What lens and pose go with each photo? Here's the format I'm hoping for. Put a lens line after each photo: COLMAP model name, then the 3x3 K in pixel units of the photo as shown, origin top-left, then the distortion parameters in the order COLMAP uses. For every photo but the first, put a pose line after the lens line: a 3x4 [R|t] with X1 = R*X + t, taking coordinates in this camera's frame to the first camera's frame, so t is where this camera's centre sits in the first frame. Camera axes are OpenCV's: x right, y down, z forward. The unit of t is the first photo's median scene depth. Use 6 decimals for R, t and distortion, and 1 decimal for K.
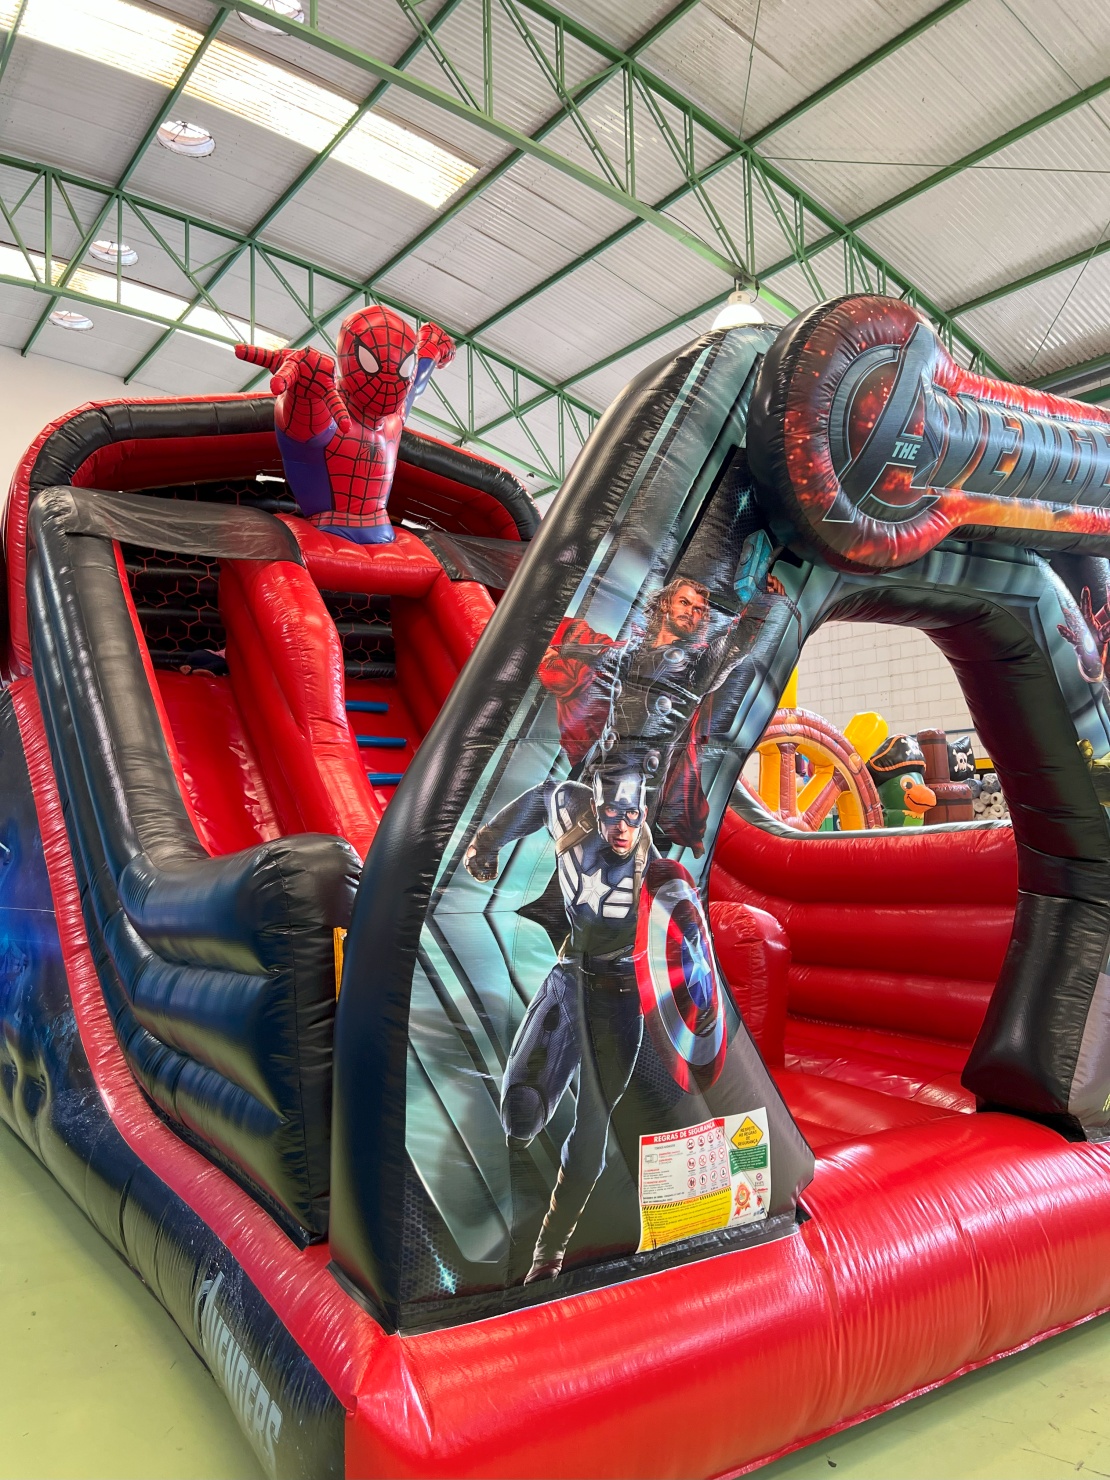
lens RADIAL K [[1105.6, 0, 558.0], [0, 1105.6, 739.2], [0, 0, 1]] dist [0.063344, -0.072714]
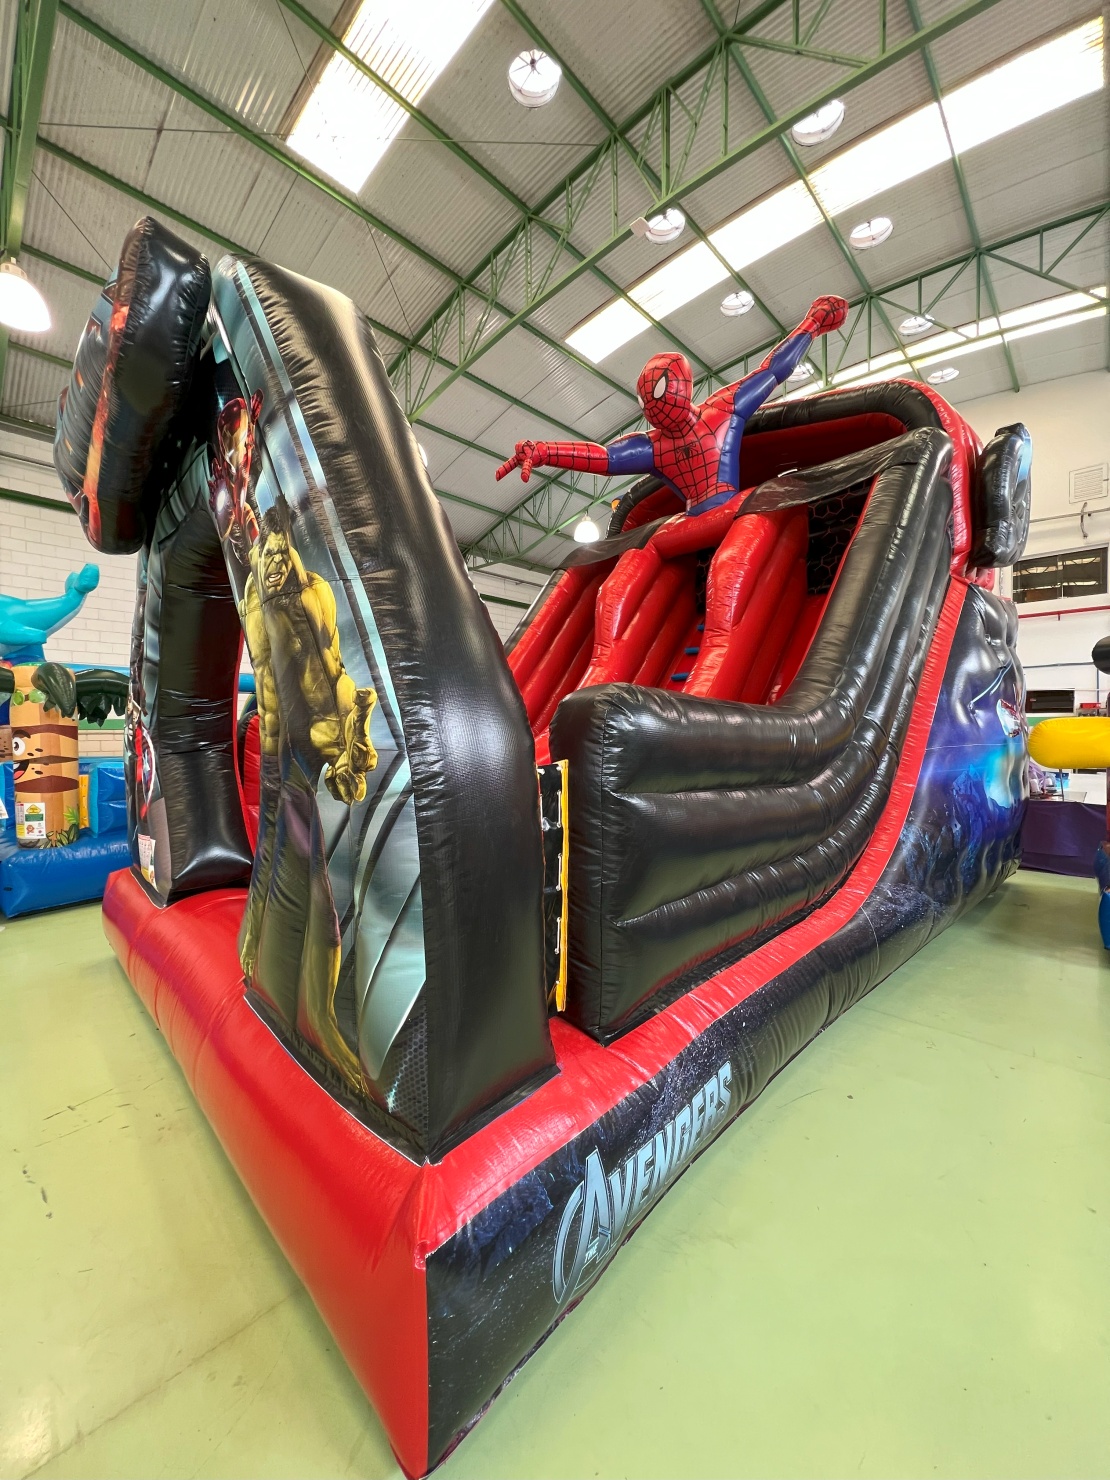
lens RADIAL K [[589.8, 0, 556.4], [0, 589.8, 734.9], [0, 0, 1]] dist [-0.000746, -0.000591]
pose [[0.182021, 0.033946, -0.982709, 1.325415], [0.076984, 0.995844, 0.048659, 0.143241], [0.980276, -0.084509, 0.178651, 1.502538]]
